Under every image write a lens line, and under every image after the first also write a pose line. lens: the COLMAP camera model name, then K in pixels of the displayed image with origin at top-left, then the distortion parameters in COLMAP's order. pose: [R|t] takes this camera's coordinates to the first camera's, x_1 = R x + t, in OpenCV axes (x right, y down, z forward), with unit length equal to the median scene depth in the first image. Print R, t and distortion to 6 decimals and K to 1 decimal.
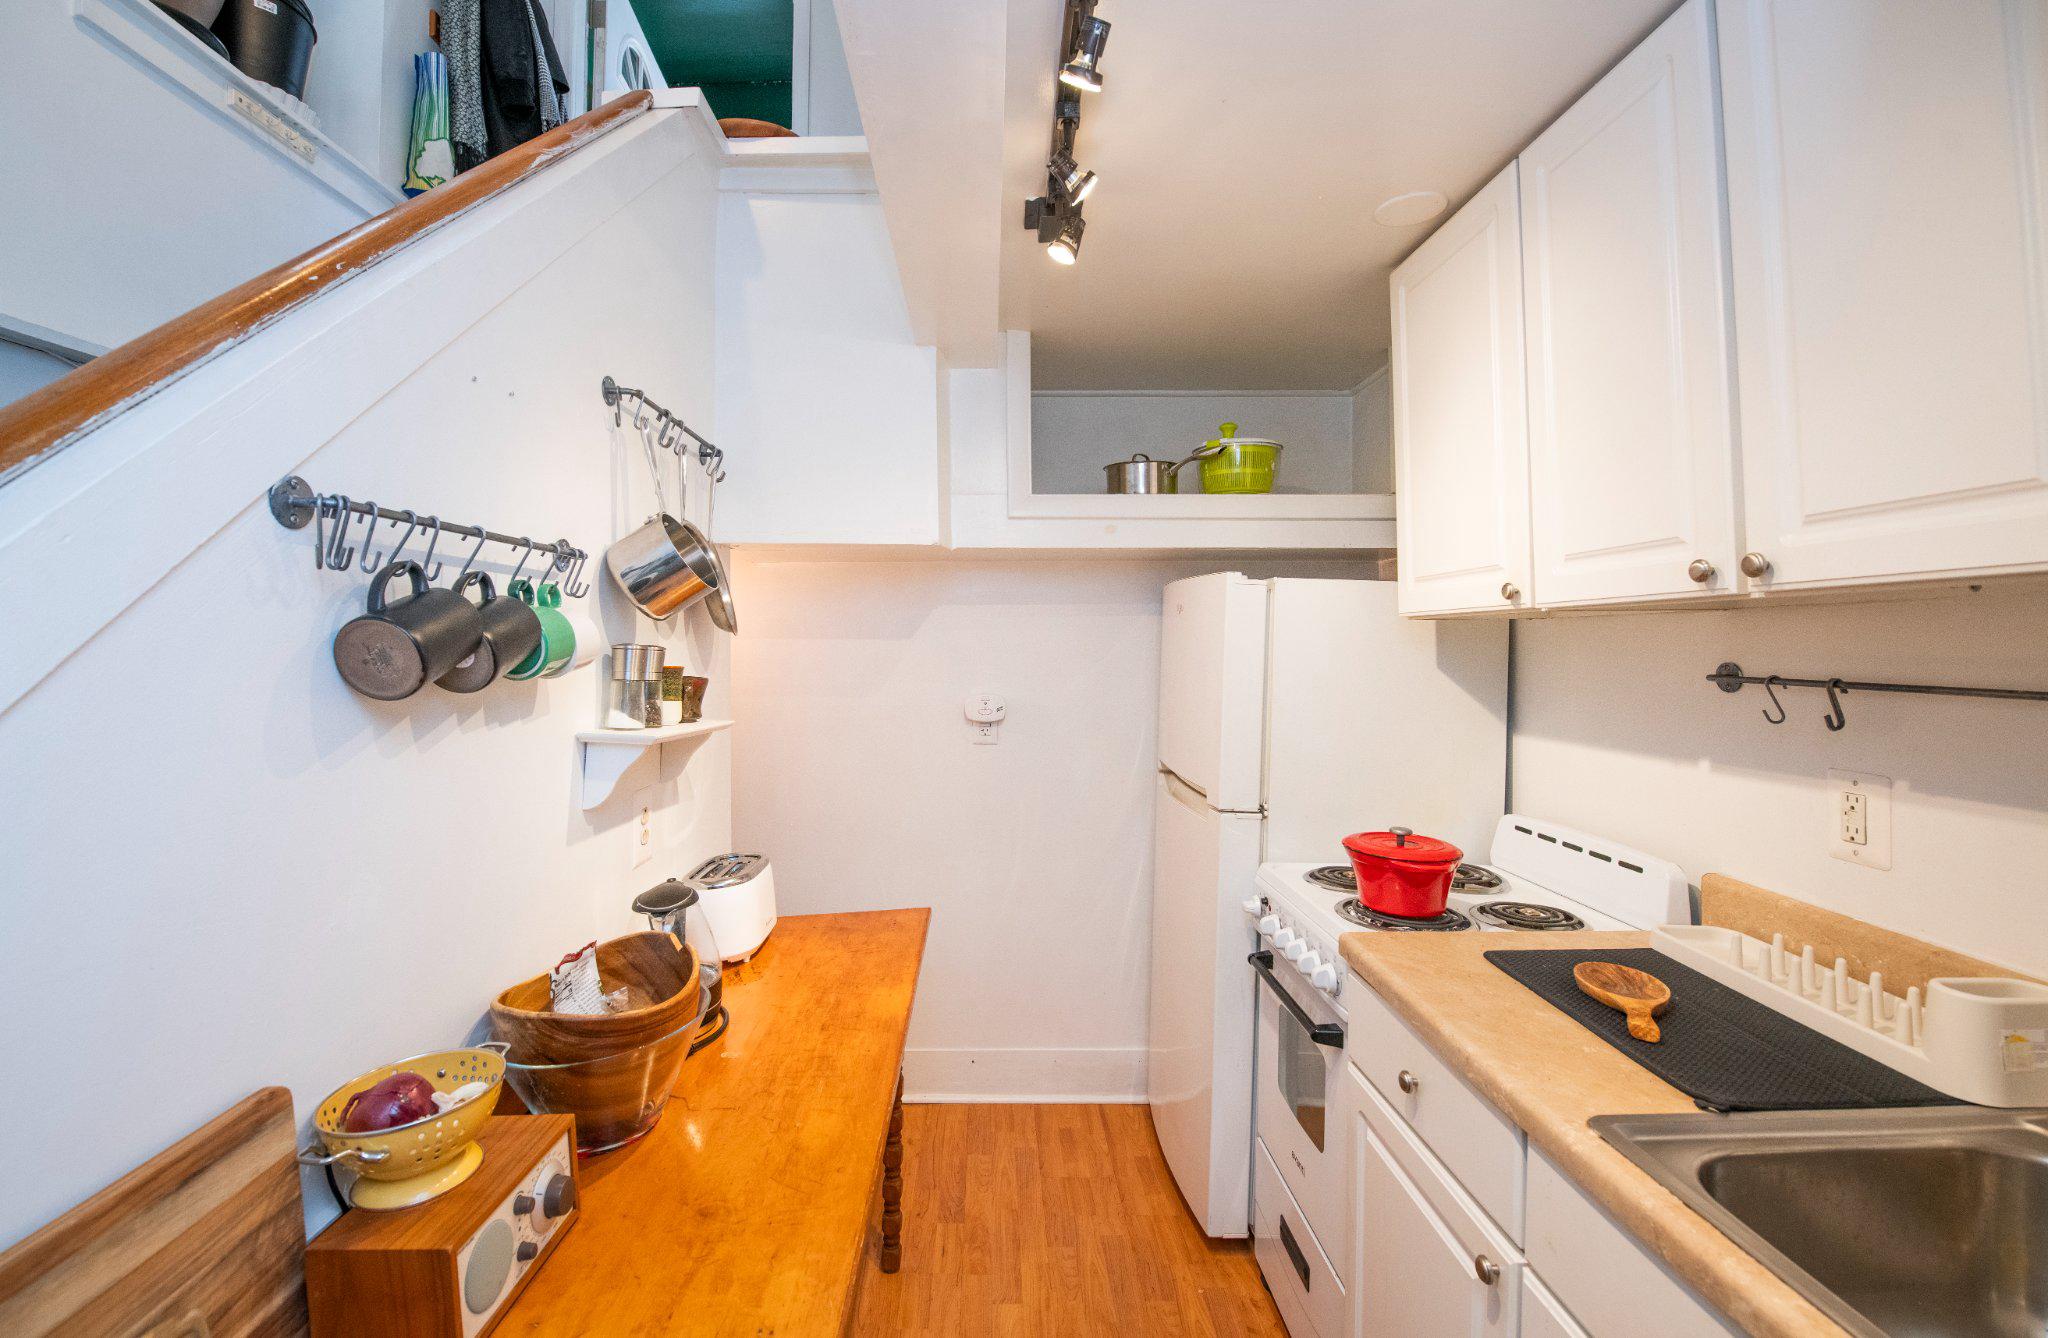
lens RADIAL K [[850.3, 0, 979.4], [0, 850.3, 626.9], [0, 0, 1]] dist [-0.004410, -0.007451]
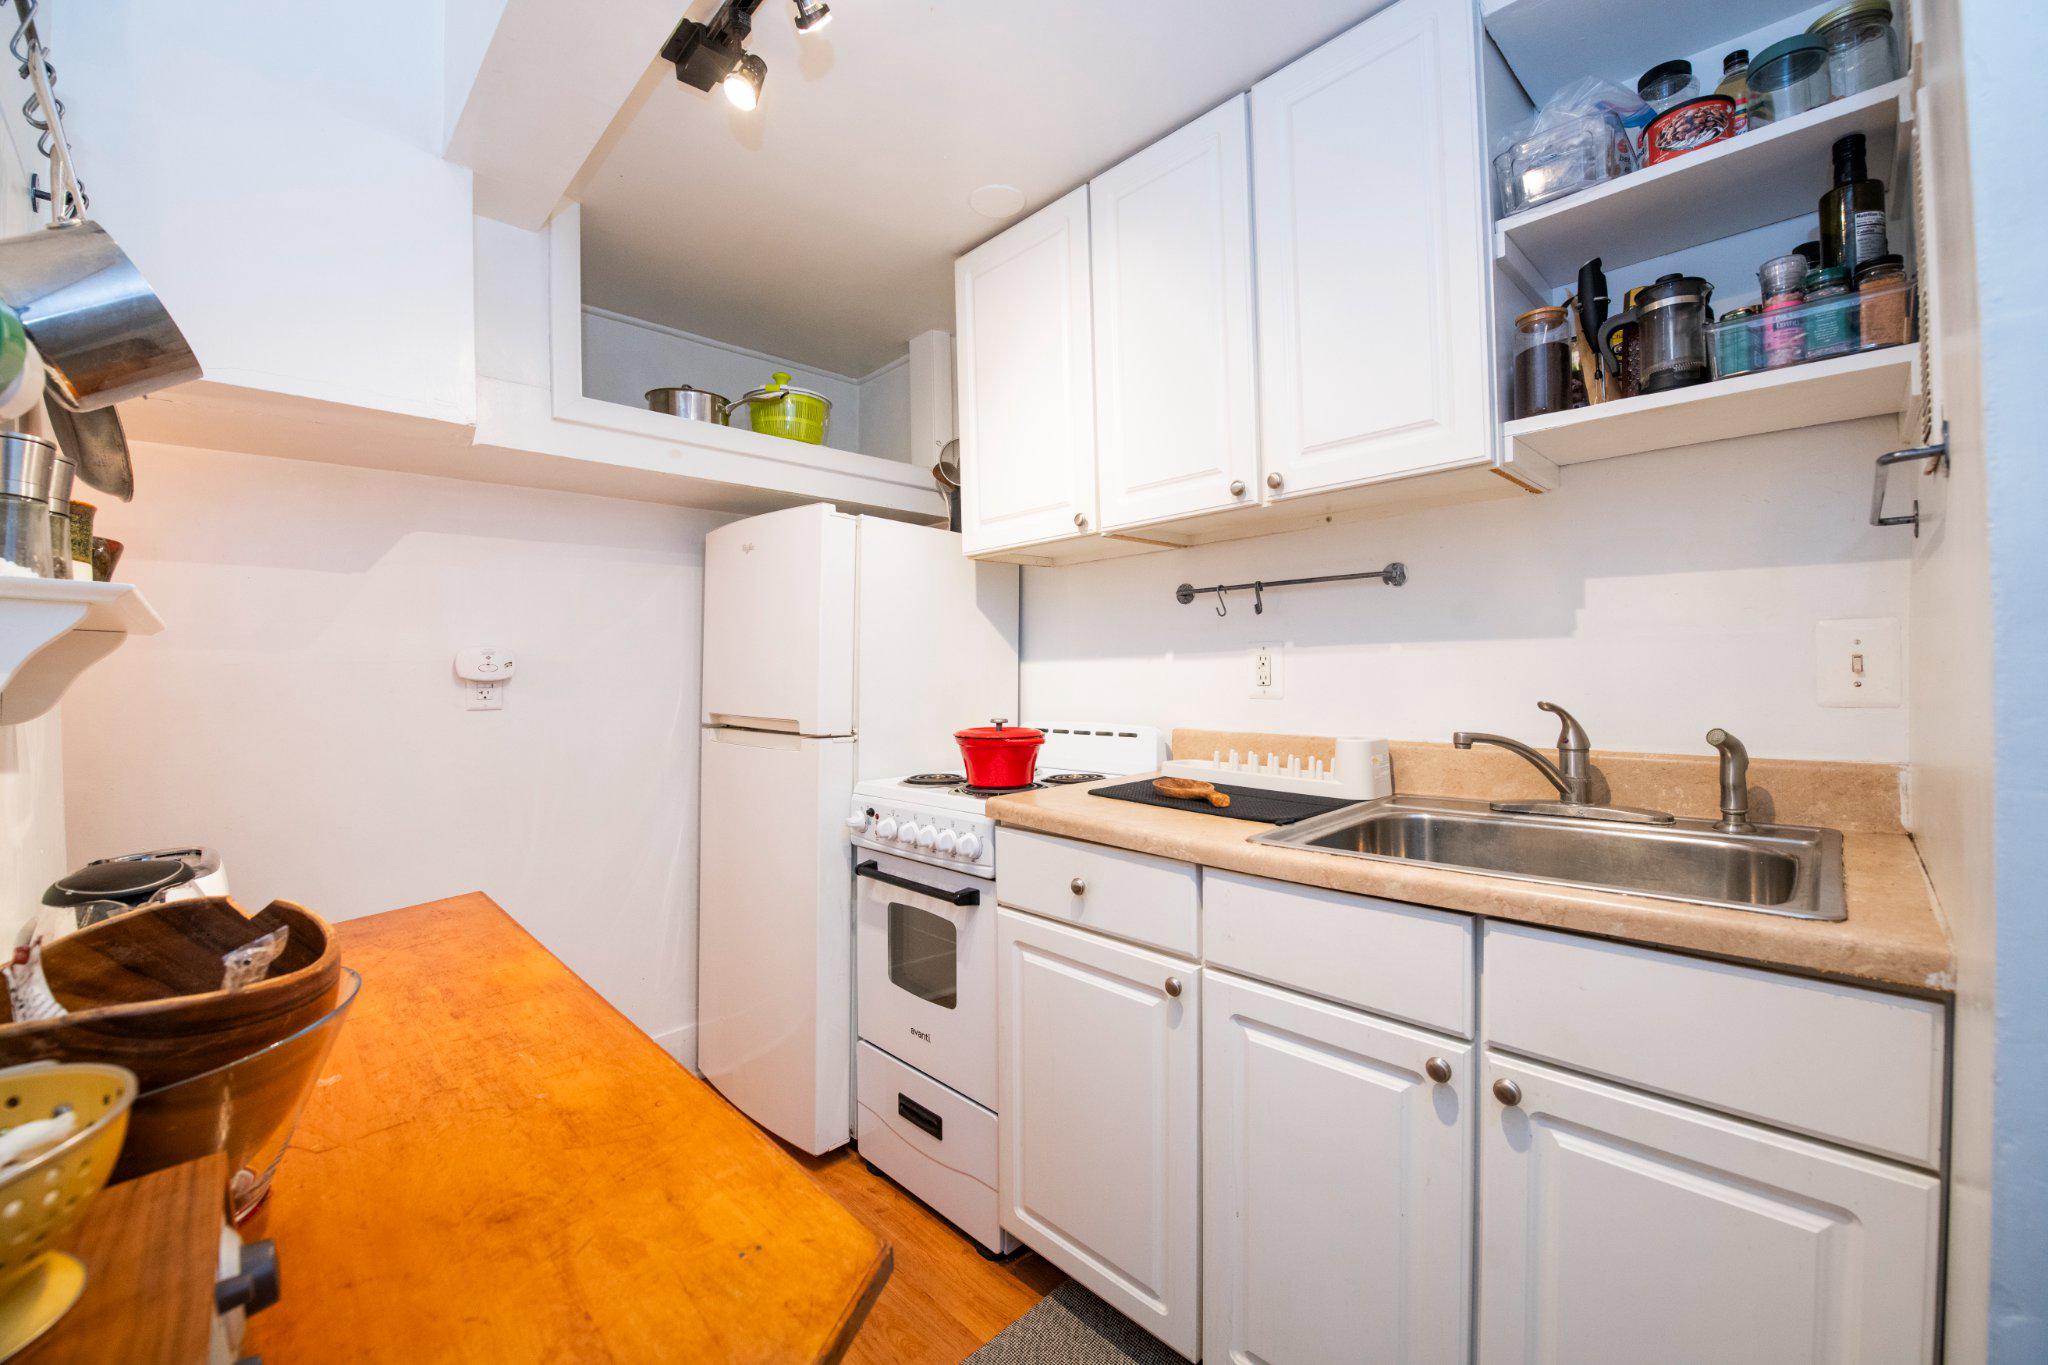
lens RADIAL K [[820.3, 0, 1023.5], [0, 820.3, 669.3], [0, 0, 1]] dist [-0.012599, -0.006163]
pose [[0.708879, -0.009534, 0.705266, -0.294227], [0.005083, 0.999952, 0.008409, 0.162000], [-0.705312, -0.002376, 0.708893, 0.165649]]
